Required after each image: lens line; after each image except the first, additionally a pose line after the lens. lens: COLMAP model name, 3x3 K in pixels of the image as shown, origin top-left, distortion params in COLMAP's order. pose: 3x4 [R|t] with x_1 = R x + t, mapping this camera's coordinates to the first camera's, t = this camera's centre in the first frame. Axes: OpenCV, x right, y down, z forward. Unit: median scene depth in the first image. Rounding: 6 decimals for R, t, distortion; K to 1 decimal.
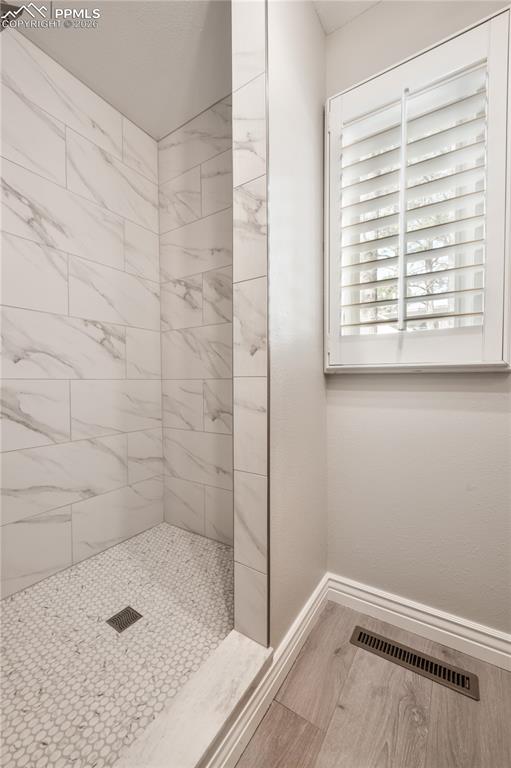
lens RADIAL K [[316.4, 0, 253.4], [0, 316.4, 386.4], [0, 0, 1]] dist [0.000721, -0.000107]
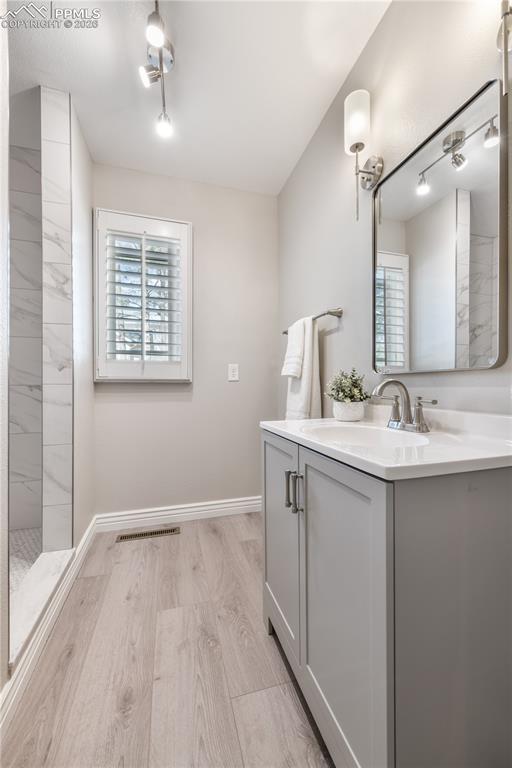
lens RADIAL K [[316.4, 0, 253.9], [0, 316.4, 386.4], [0, 0, 1]] dist [0.000721, -0.000107]
pose [[0.667998, 0.003319, 0.744156, -0.520631], [0.012709, 0.999793, -0.015868, 0.017746], [-0.744055, 0.020057, 0.667817, -0.778010]]
